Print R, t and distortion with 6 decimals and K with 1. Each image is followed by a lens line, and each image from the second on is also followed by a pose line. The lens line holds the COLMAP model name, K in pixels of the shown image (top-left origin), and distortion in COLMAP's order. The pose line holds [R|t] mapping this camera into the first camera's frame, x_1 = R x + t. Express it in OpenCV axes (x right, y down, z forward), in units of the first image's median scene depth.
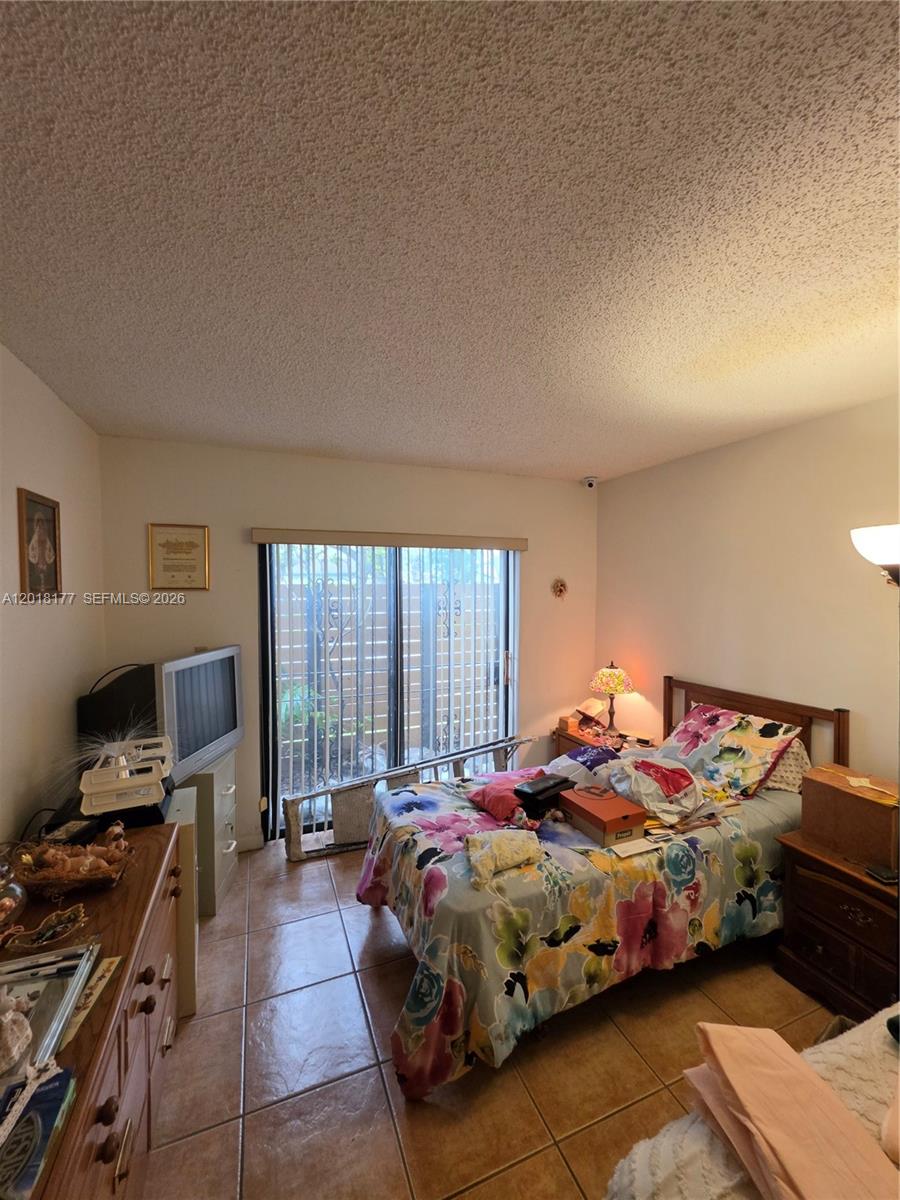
lens RADIAL K [[480.8, 0, 455.3], [0, 480.8, 602.9], [0, 0, 1]] dist [-0.004339, -0.000747]
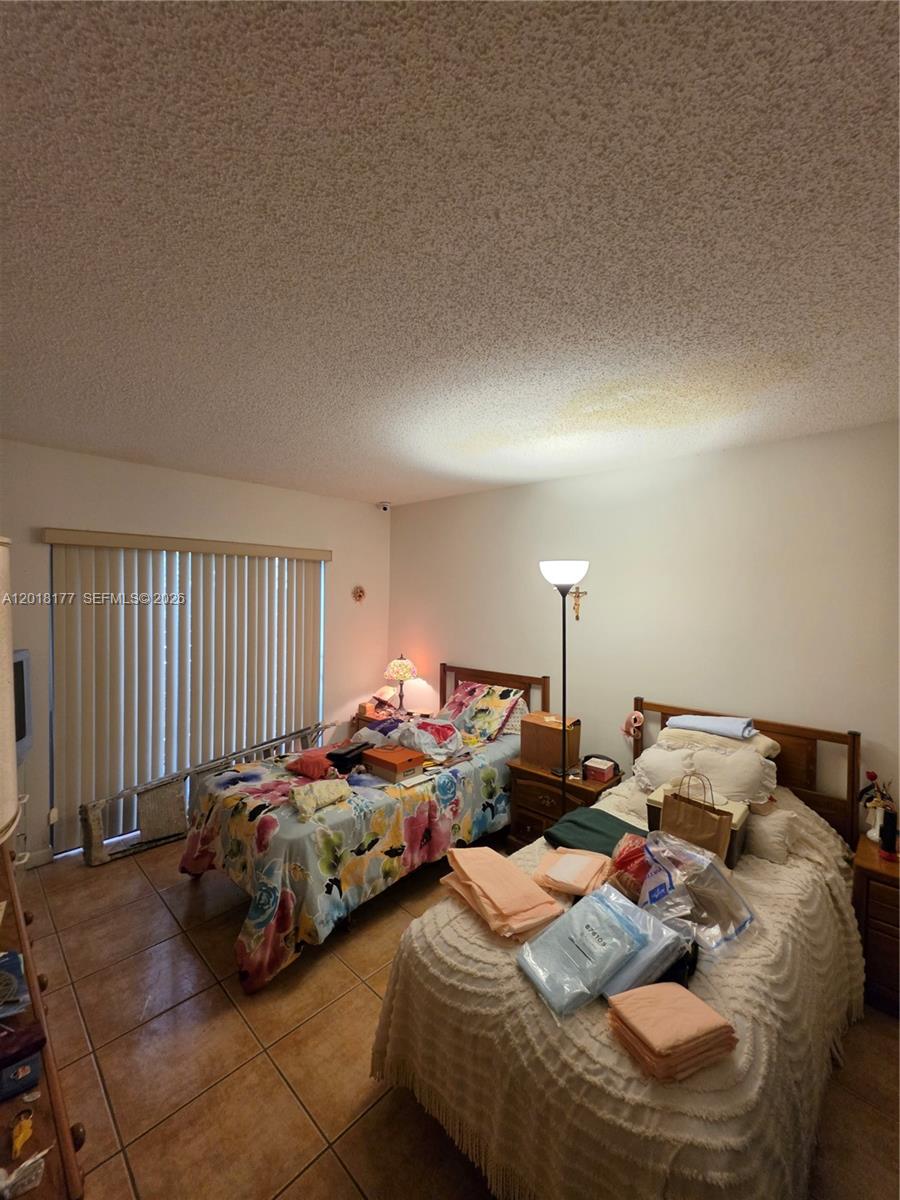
lens RADIAL K [[480.8, 0, 451.9], [0, 480.8, 600.3], [0, 0, 1]] dist [-0.004339, -0.000747]
pose [[0.914028, 0.007219, 0.405588, -0.099722], [-0.001213, 0.999886, -0.015065, 0.004122], [-0.405650, 0.013278, 0.913932, -0.316727]]
